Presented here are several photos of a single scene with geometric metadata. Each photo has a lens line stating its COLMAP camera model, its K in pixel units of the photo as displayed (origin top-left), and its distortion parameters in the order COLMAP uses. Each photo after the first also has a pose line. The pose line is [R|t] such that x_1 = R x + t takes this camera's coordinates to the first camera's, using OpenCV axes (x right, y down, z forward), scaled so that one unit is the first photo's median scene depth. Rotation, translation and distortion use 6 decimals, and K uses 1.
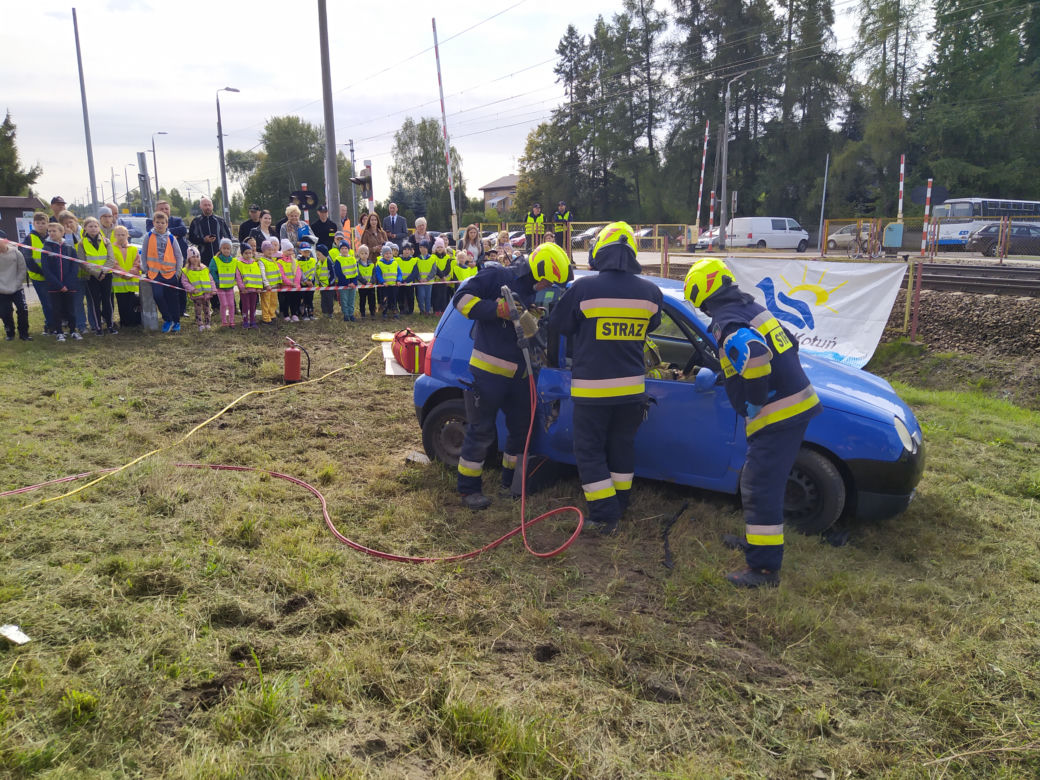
lens RADIAL K [[773.8, 0, 516.5], [0, 773.8, 396.7], [0, 0, 1]] dist [0.074631, -0.095195]
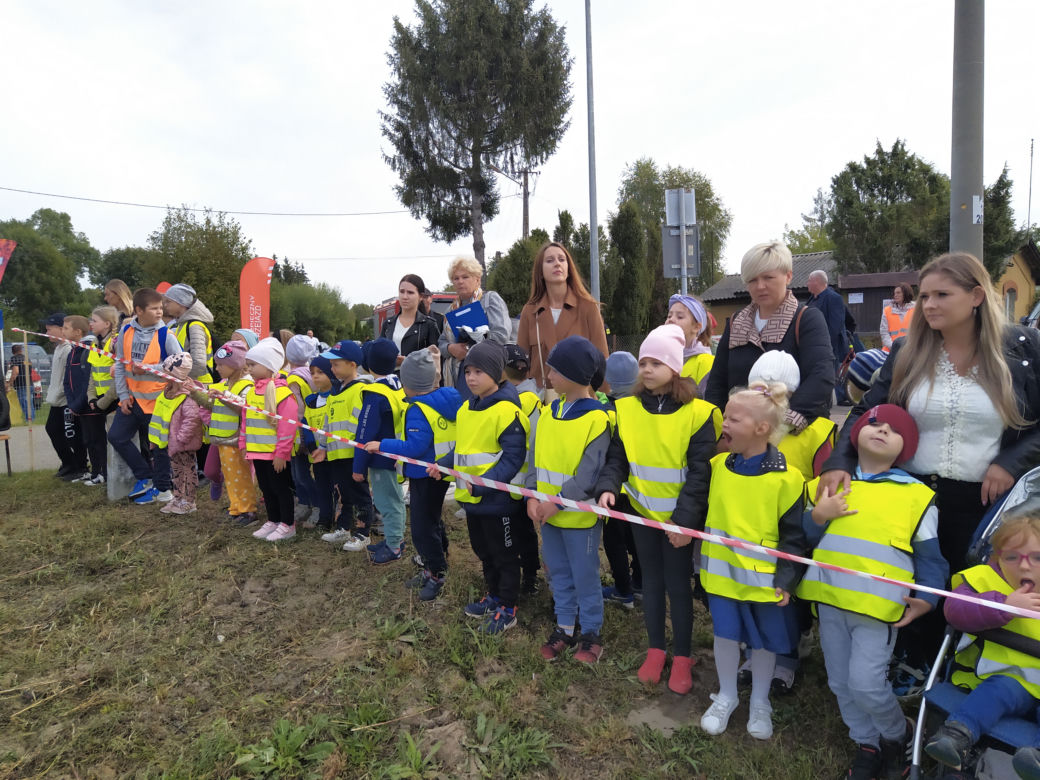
lens RADIAL K [[773.8, 0, 517.1], [0, 773.8, 384.4], [0, 0, 1]] dist [0.074631, -0.095195]
pose [[0.178604, 0.065975, -0.981707, 0.029322], [-0.179459, 0.983197, 0.033426, -0.060013], [0.967417, 0.170206, 0.187443, 0.285082]]
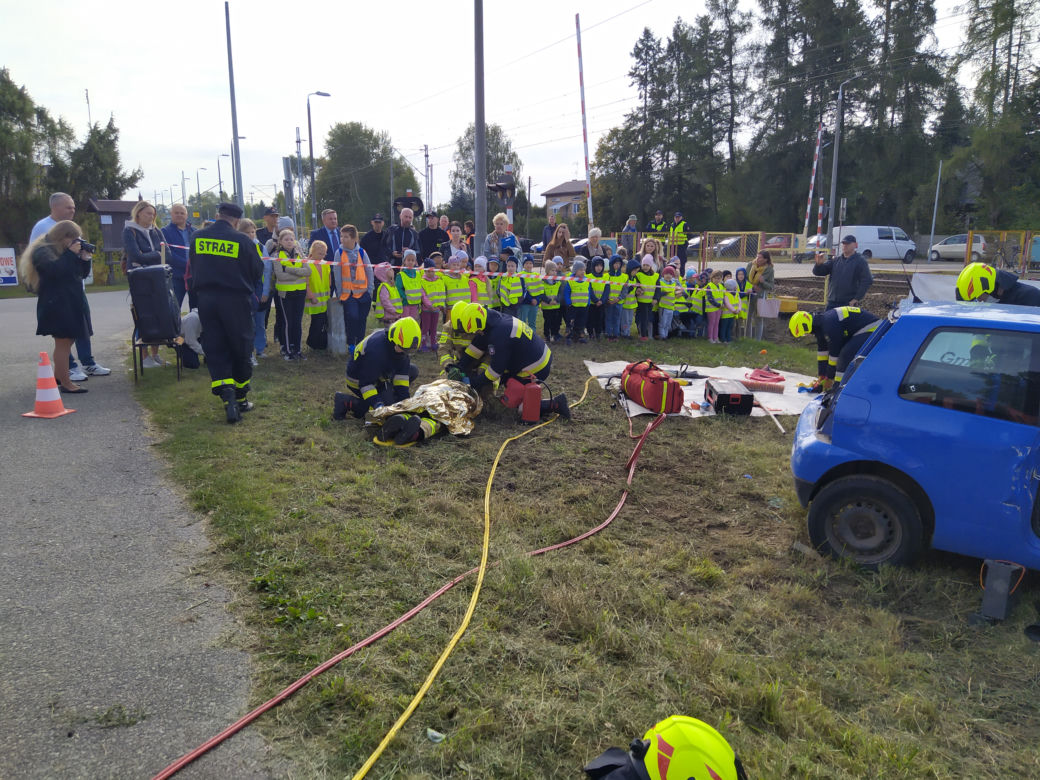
lens RADIAL K [[773.8, 0, 507.4], [0, 773.8, 395.5], [0, 0, 1]] dist [0.074631, -0.095195]
pose [[0.997575, 0.022826, -0.065748, -0.052484], [-0.023317, 0.999706, -0.006710, -0.008683], [0.065575, 0.008227, 0.997814, 0.028740]]
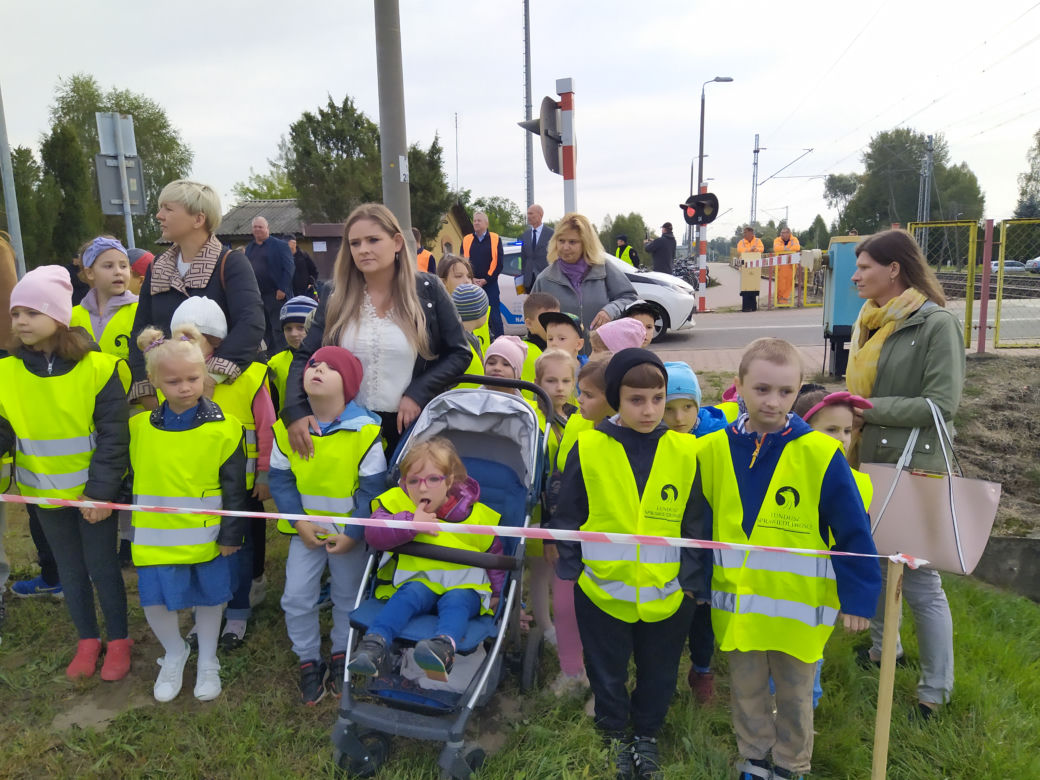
lens RADIAL K [[773.8, 0, 524.5], [0, 773.8, 381.9], [0, 0, 1]] dist [0.074631, -0.095195]
pose [[0.740542, 0.090494, -0.665890, 0.029535], [-0.126454, 0.991955, -0.005825, -0.062535], [0.660006, 0.088519, 0.746027, 0.300487]]
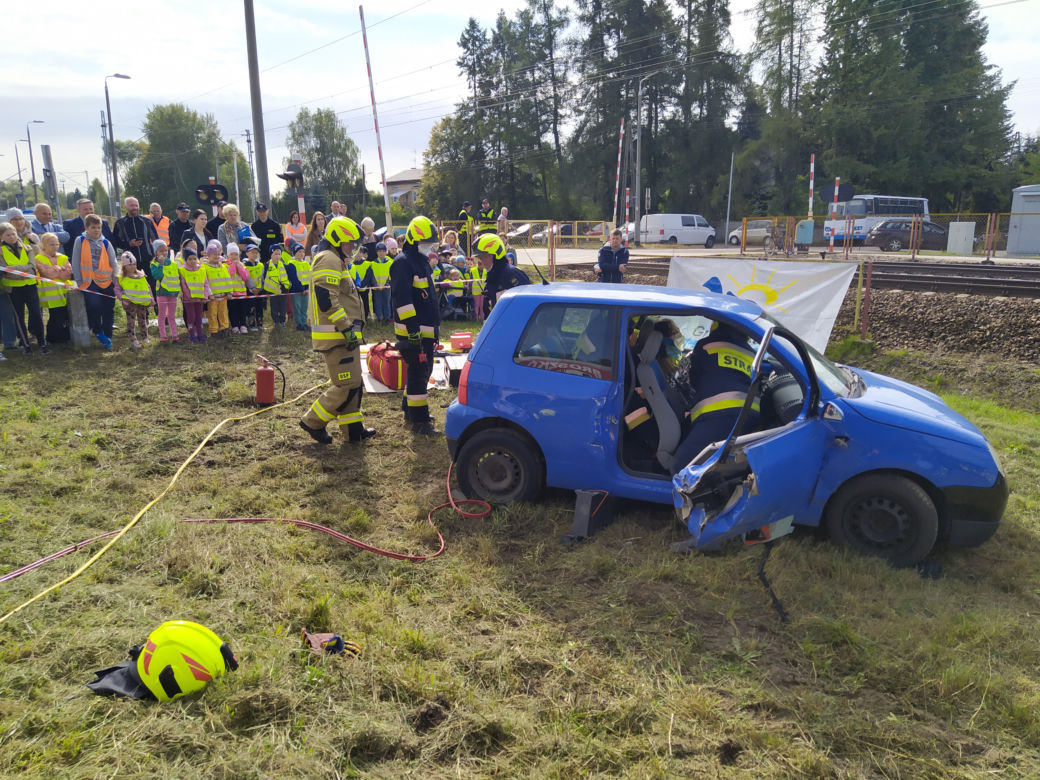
lens RADIAL K [[773.8, 0, 516.0], [0, 773.8, 393.5], [0, 0, 1]] dist [0.074631, -0.095195]
pose [[0.991769, -0.028034, 0.124930, -0.022952], [0.027573, 0.999605, 0.005424, -0.005781], [-0.125033, -0.001934, 0.992151, 0.014452]]
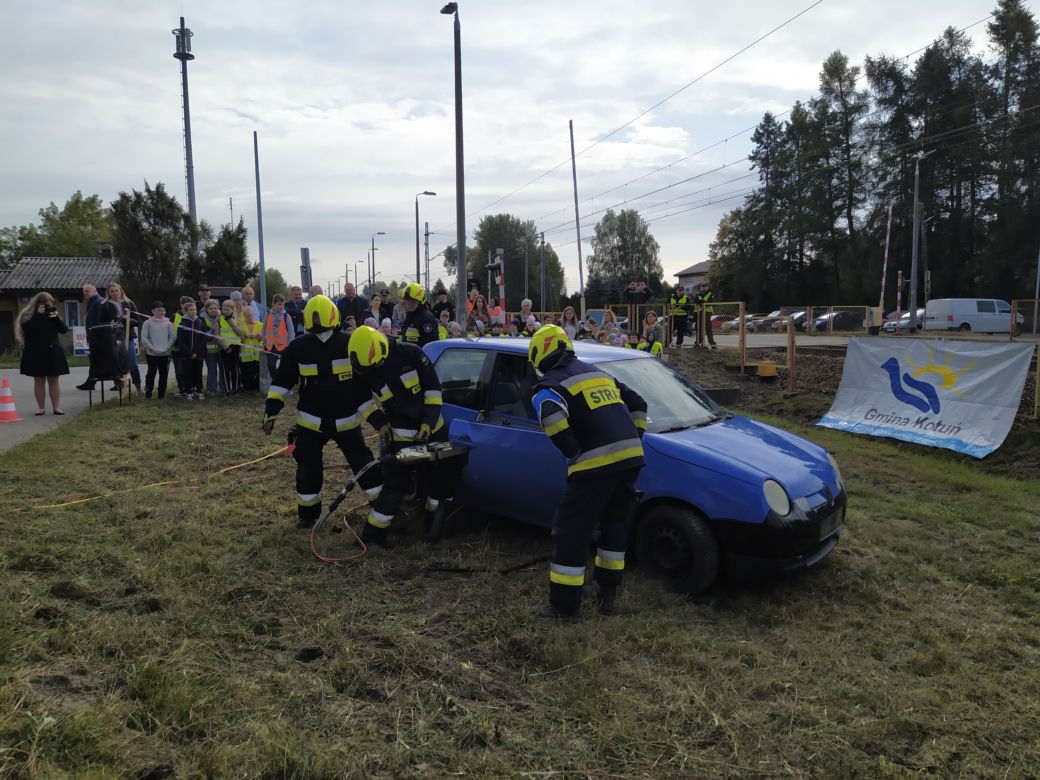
lens RADIAL K [[773.8, 0, 512.0], [0, 773.8, 394.3], [0, 0, 1]] dist [0.074631, -0.095195]
pose [[0.964083, 0.022801, -0.264622, 0.048987], [-0.051991, 0.993235, -0.103834, 0.004364], [0.260465, 0.113862, 0.958746, -0.005138]]
